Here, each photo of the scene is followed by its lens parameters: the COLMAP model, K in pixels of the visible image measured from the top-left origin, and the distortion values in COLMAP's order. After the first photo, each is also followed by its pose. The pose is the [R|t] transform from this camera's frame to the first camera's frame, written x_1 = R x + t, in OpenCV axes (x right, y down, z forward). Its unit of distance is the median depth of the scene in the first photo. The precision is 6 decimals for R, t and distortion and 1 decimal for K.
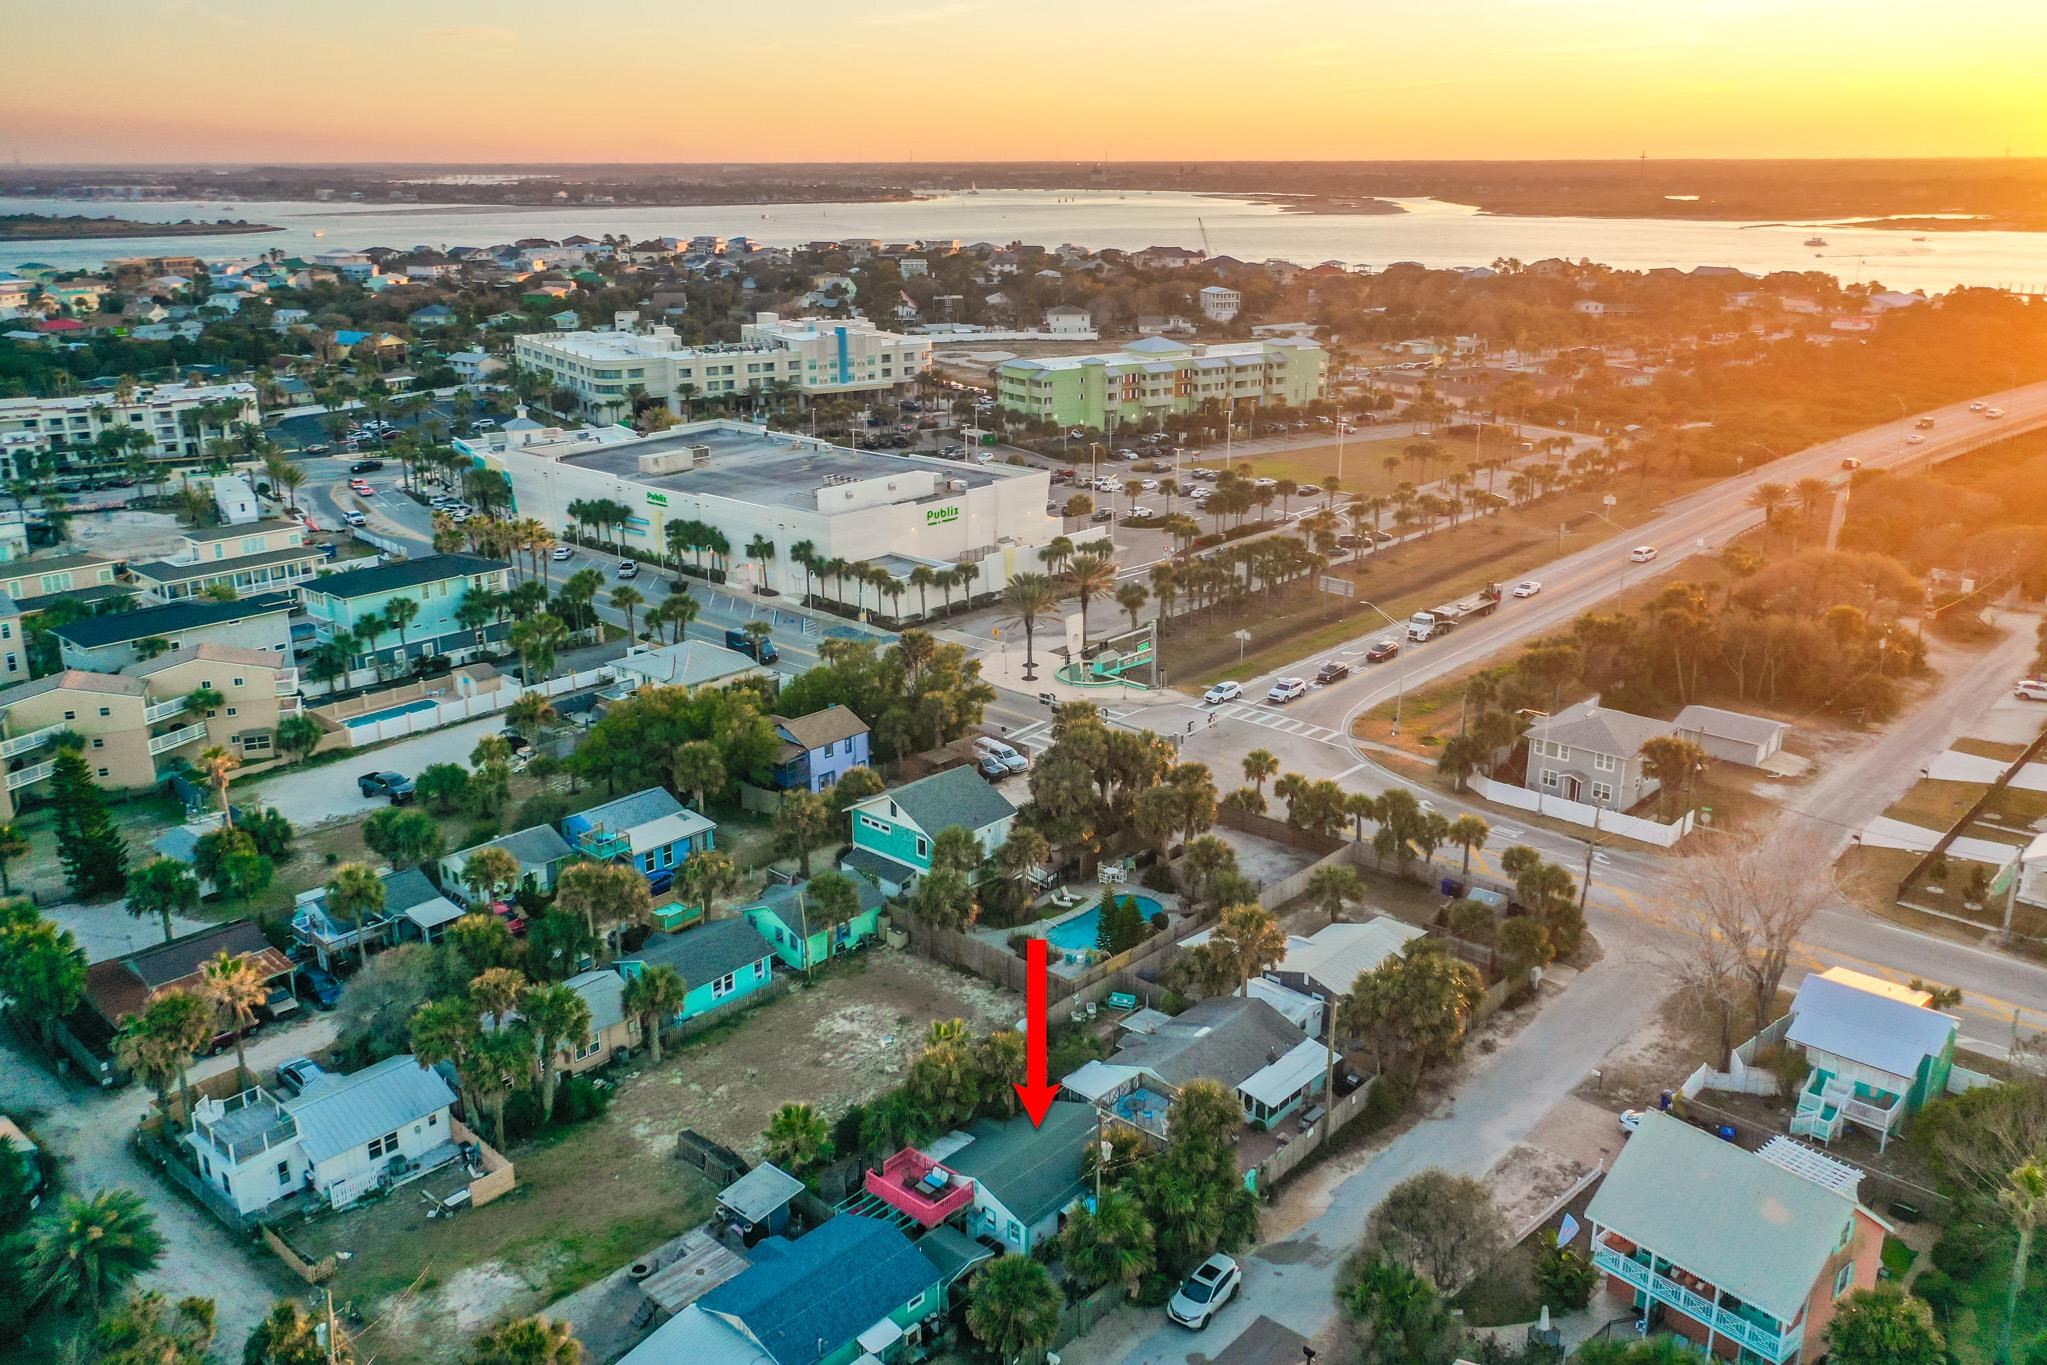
lens RADIAL K [[1595.6, 0, 1049.9], [0, 1595.6, 683.3], [0, 0, 1]] dist [0.006278, 0.004360]
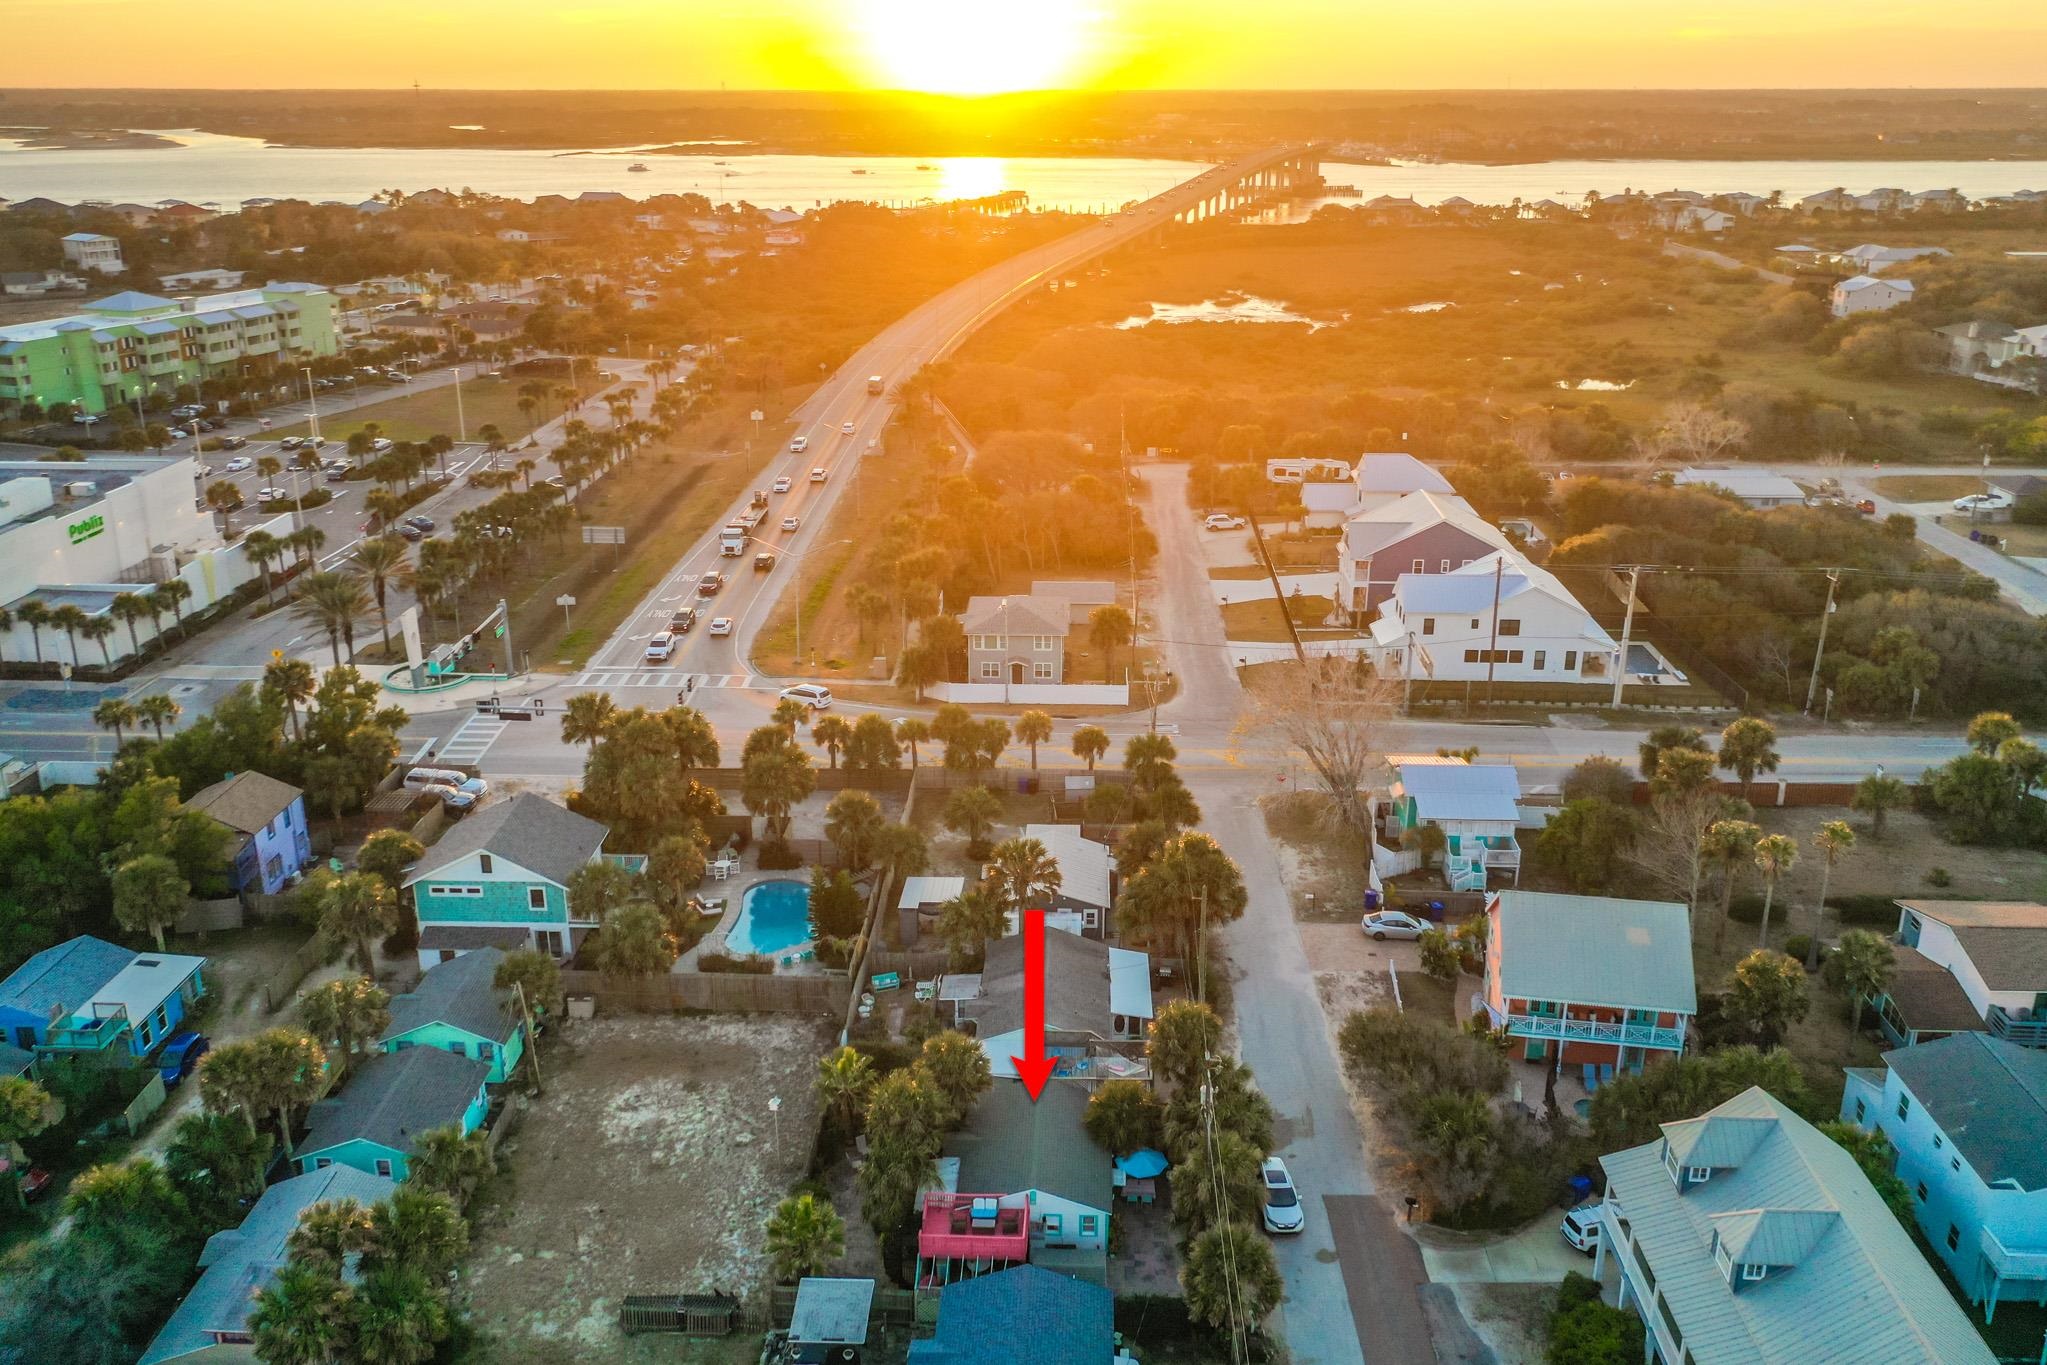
lens RADIAL K [[1595.6, 0, 1049.9], [0, 1595.6, 683.3], [0, 0, 1]] dist [0.006278, 0.004360]
pose [[0.775876, -0.217493, 0.592210, -0.206798], [0.193726, 0.975480, 0.104444, -0.025037], [-0.600405, 0.033691, 0.798986, 0.106045]]
